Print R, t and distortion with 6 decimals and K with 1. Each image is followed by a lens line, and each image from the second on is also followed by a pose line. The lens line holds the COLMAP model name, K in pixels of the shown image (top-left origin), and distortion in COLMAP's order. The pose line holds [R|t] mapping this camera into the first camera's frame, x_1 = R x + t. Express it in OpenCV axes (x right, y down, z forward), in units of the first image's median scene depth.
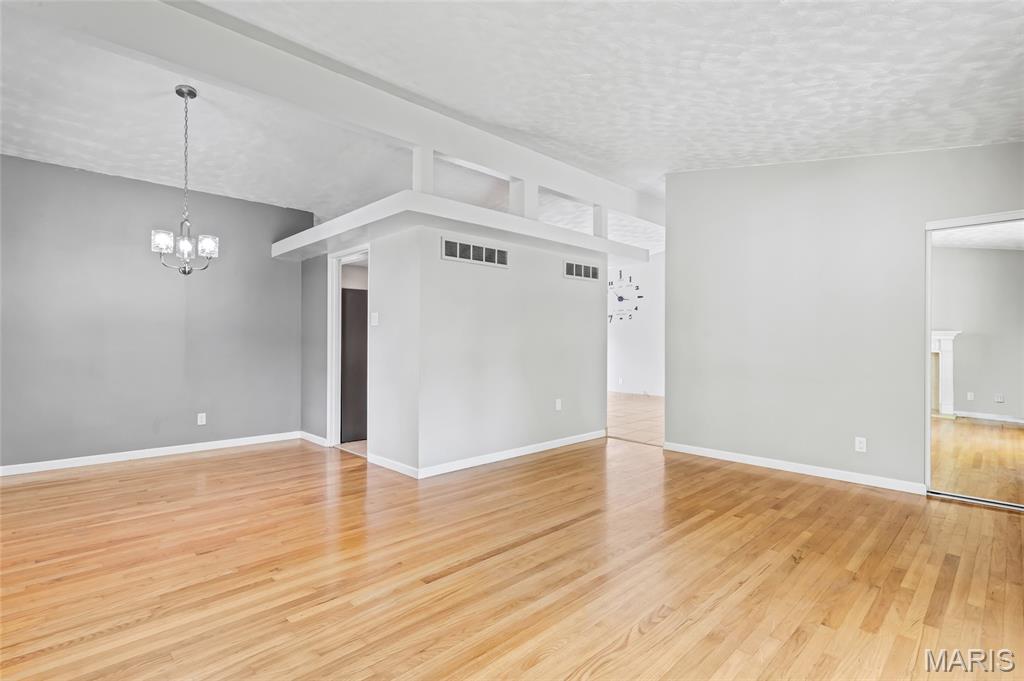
lens RADIAL K [[492.5, 0, 512.0], [0, 492.5, 340.5], [0, 0, 1]] dist [-0.001636, -0.000101]
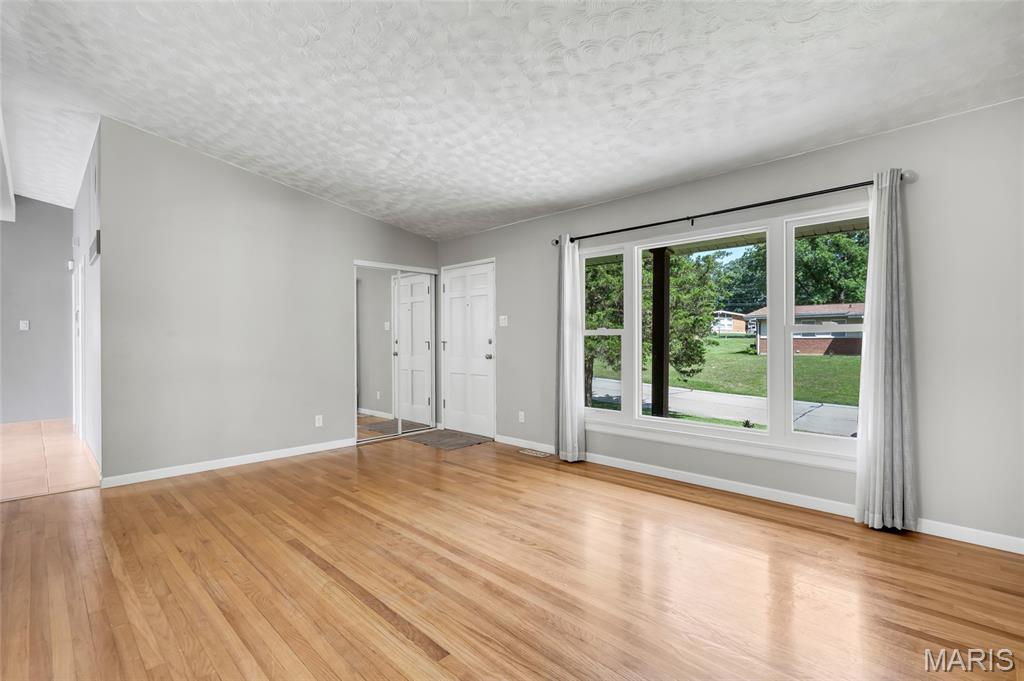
lens RADIAL K [[468.7, 0, 508.6], [0, 468.7, 341.2], [0, 0, 1]] dist [-0.014775, -0.000722]
pose [[-0.027144, -0.007379, 0.999604, -0.718129], [0.003367, 0.999966, 0.007473, -0.006175], [-0.999626, 0.003569, -0.027118, 0.729016]]
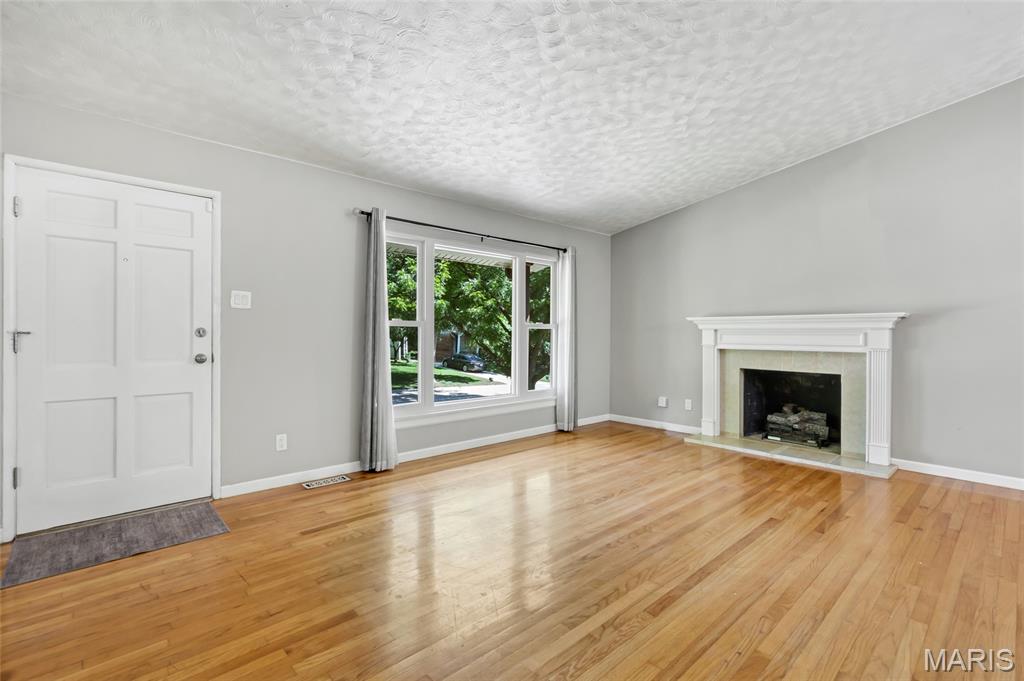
lens RADIAL K [[468.7, 0, 508.6], [0, 468.7, 341.2], [0, 0, 1]] dist [-0.014775, -0.000722]
pose [[-0.999349, -0.005544, 0.035648, 0.381239], [-0.004899, 0.999823, 0.018143, 0.005729], [-0.035742, 0.017957, -0.999200, 1.774527]]
